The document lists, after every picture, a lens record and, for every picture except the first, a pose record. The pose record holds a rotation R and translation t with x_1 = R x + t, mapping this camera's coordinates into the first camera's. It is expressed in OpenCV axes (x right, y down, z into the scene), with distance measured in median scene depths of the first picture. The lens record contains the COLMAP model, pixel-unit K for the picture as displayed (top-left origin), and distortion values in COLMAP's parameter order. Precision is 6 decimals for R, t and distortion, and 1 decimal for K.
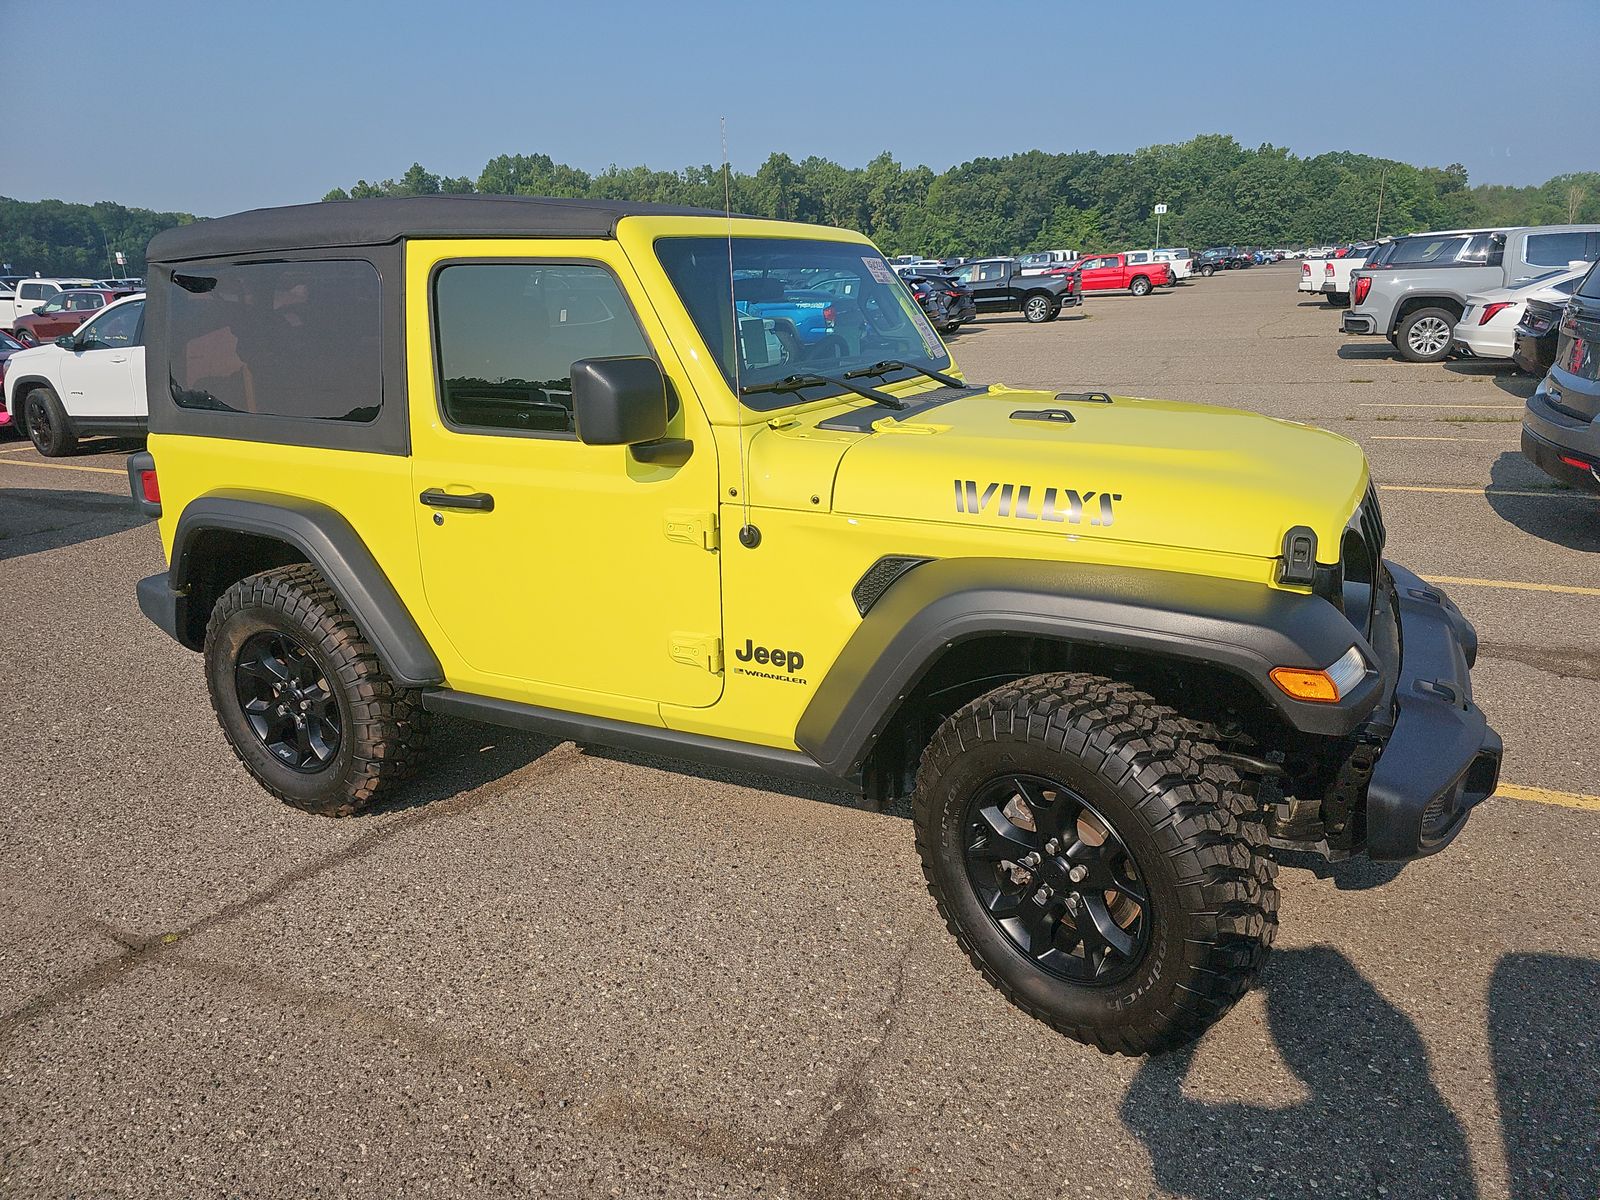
lens RADIAL K [[1067.1, 0, 802.0], [0, 1067.1, 597.0], [0, 0, 1]] dist [0.015988, -0.010346]
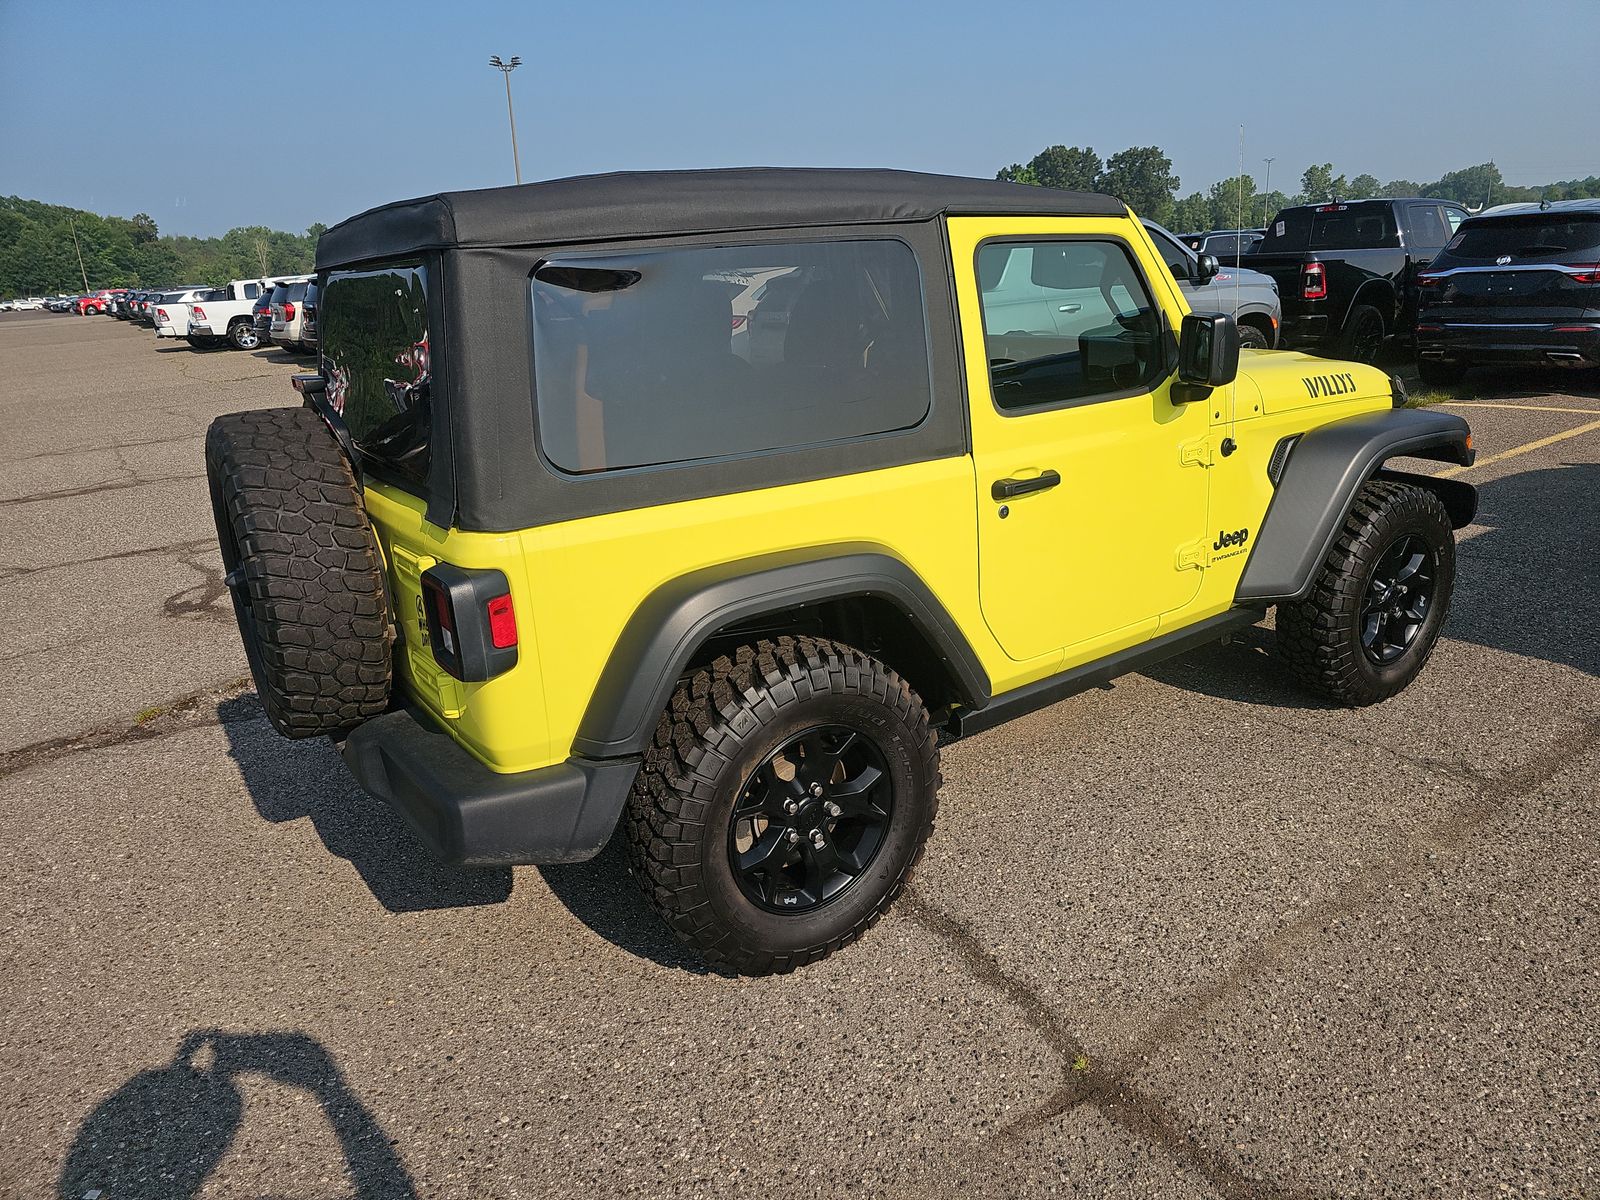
lens RADIAL K [[1067.1, 0, 807.2], [0, 1067.1, 593.3], [0, 0, 1]] dist [0.015988, -0.010346]
pose [[0.491737, -0.258090, 0.831616, -1.247672], [0.295151, 0.947928, 0.119663, -0.171335], [-0.819195, 0.186609, 0.542306, 0.655185]]
